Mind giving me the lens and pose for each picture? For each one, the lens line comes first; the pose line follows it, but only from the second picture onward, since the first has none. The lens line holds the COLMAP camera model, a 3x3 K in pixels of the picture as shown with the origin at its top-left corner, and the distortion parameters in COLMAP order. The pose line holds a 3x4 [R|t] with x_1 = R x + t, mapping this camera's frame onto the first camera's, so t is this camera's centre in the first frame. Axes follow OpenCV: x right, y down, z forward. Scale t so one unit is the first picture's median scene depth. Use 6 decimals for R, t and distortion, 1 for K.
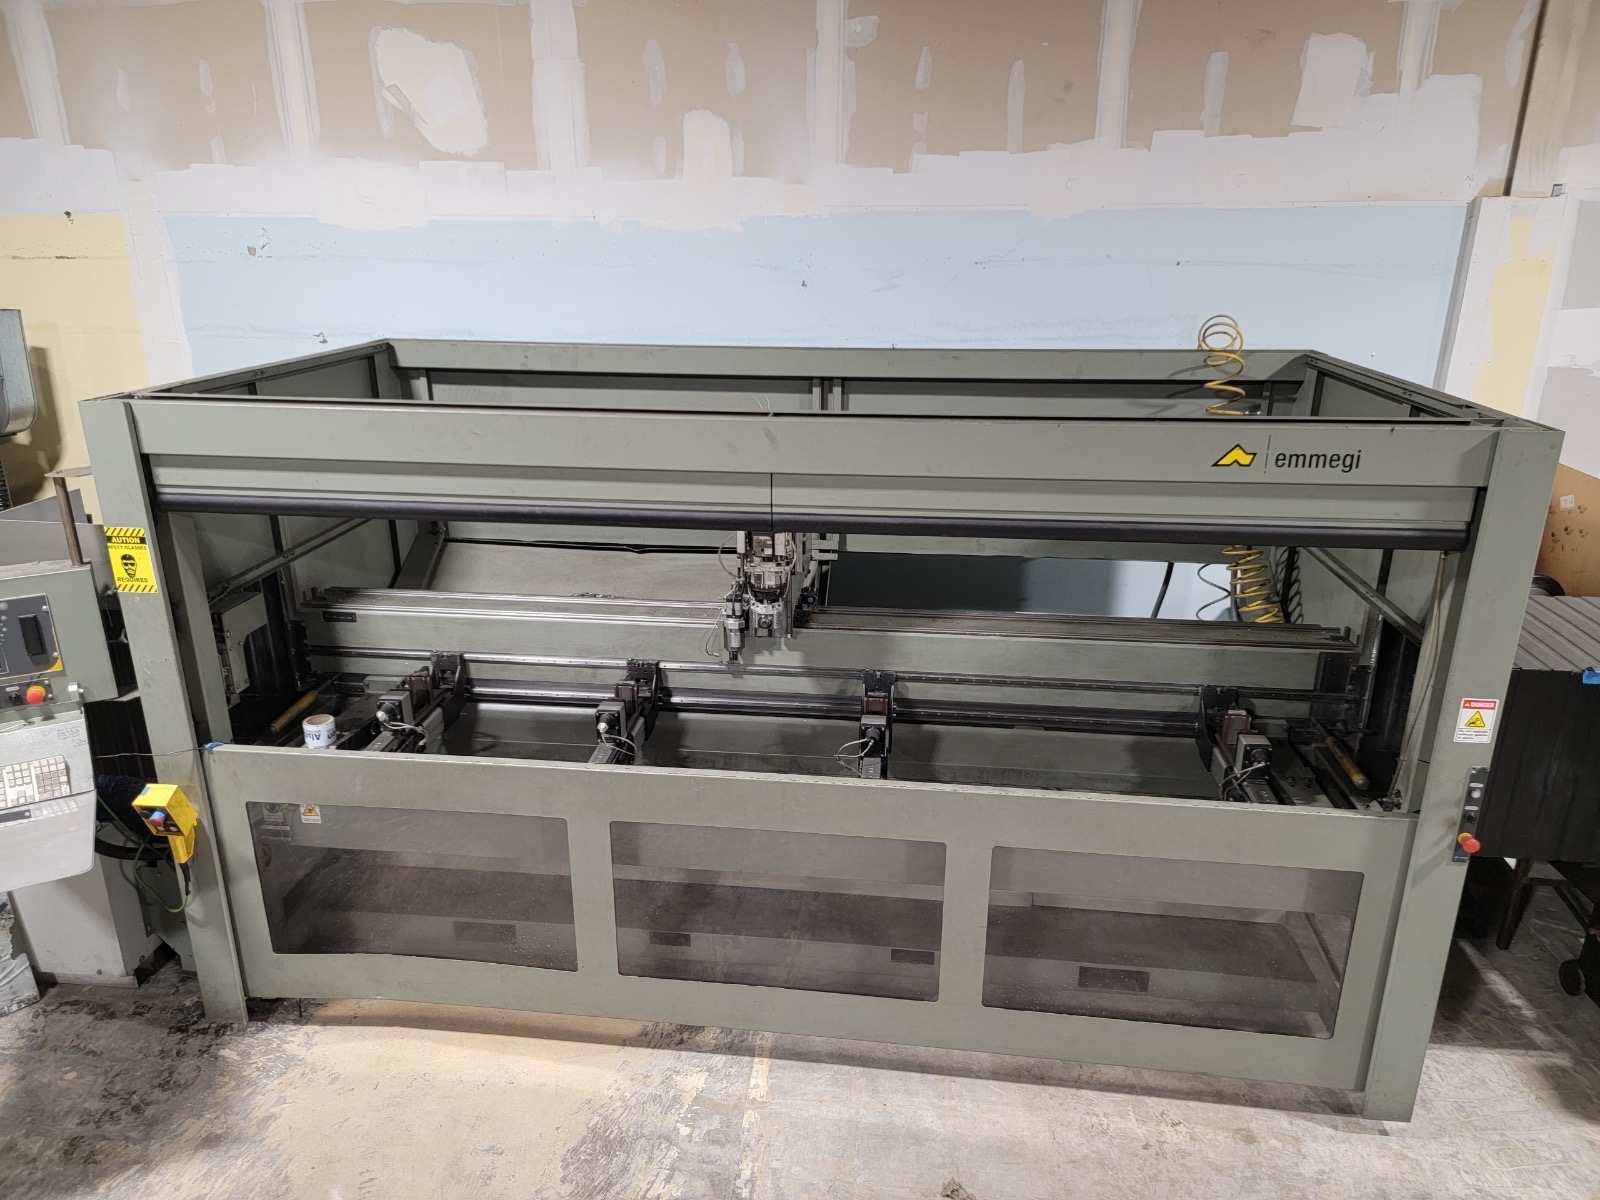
lens RADIAL K [[1102.8, 0, 795.0], [0, 1102.8, 612.6], [0, 0, 1]] dist [0.091434, -0.082028]
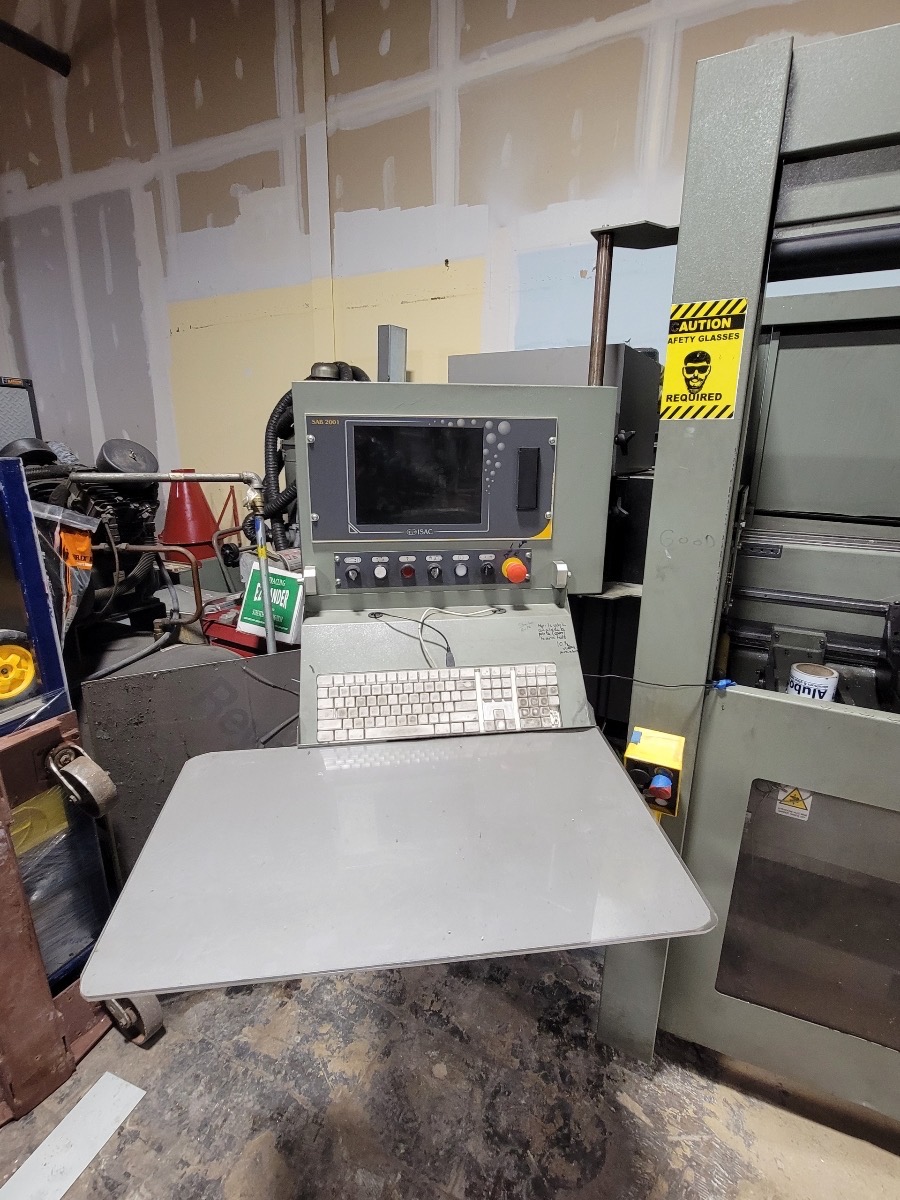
lens RADIAL K [[573.5, 0, 450.0], [0, 573.5, 600.0], [0, 0, 1]] dist [-0.014986, 0.005175]
pose [[0.930032, 0.105827, -0.351912, -0.579624], [-0.129983, 0.990464, -0.045665, 0.110731], [0.343723, 0.088213, 0.934919, 0.658533]]
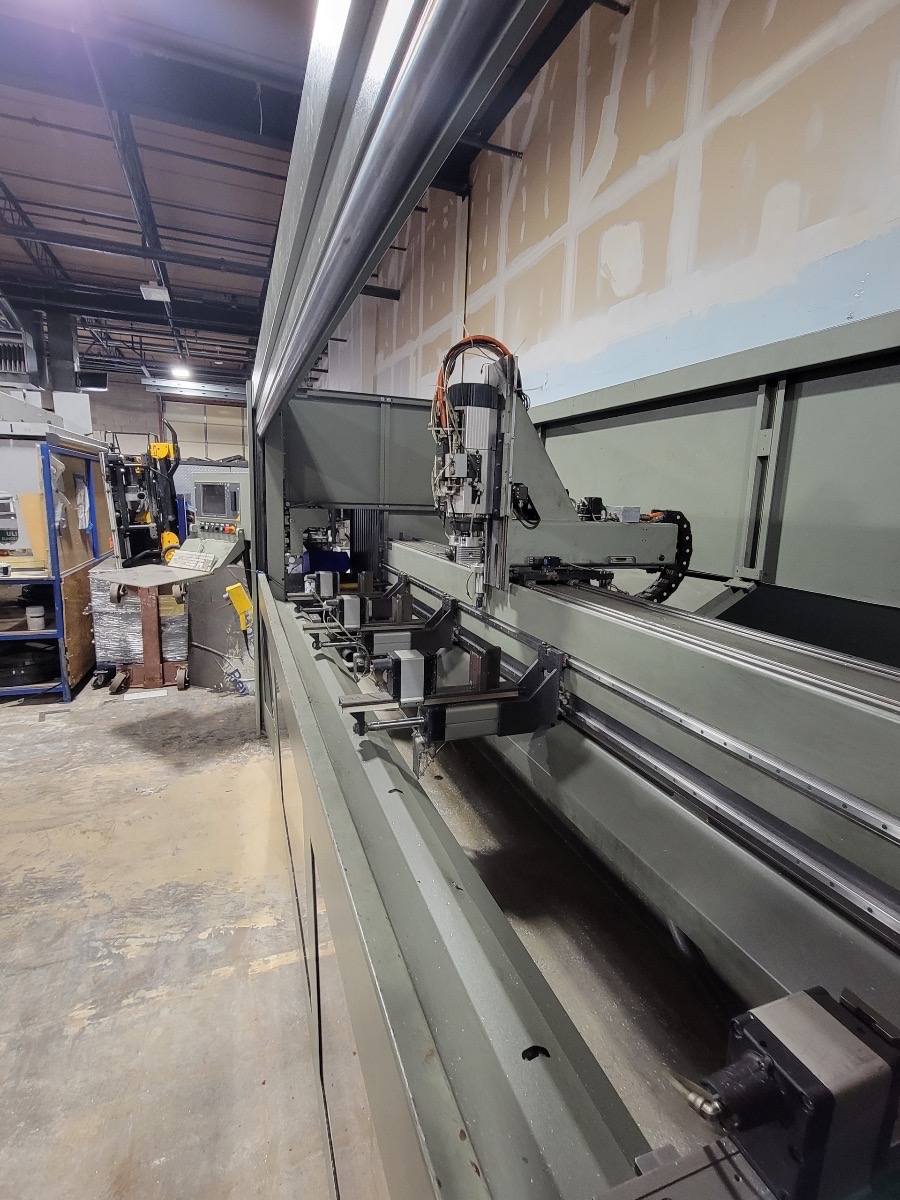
lens RADIAL K [[573.5, 0, 450.0], [0, 573.5, 600.0], [0, 0, 1]] dist [-0.014986, 0.005175]
pose [[0.446746, 0.171511, -0.878067, 0.484846], [-0.326271, 0.945093, 0.018602, 0.042852], [0.833046, 0.278177, 0.478176, 0.857890]]
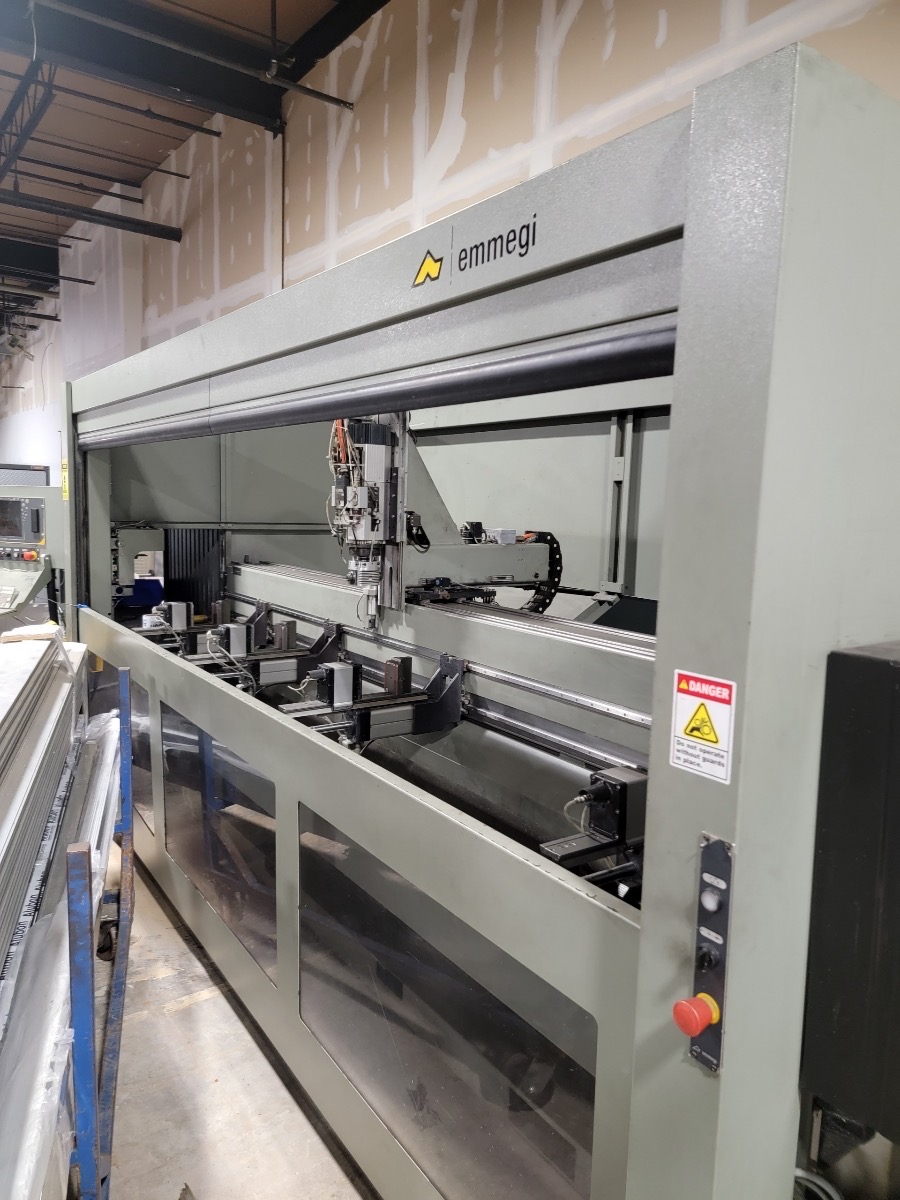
lens RADIAL K [[832.7, 0, 432.5], [0, 832.7, 597.7], [0, 0, 1]] dist [0.073579, -0.069838]
pose [[0.651193, 0.104447, -0.751690, 0.703167], [-0.275320, 0.955519, -0.105743, 0.100742], [0.707210, 0.275814, 0.650984, 0.606102]]
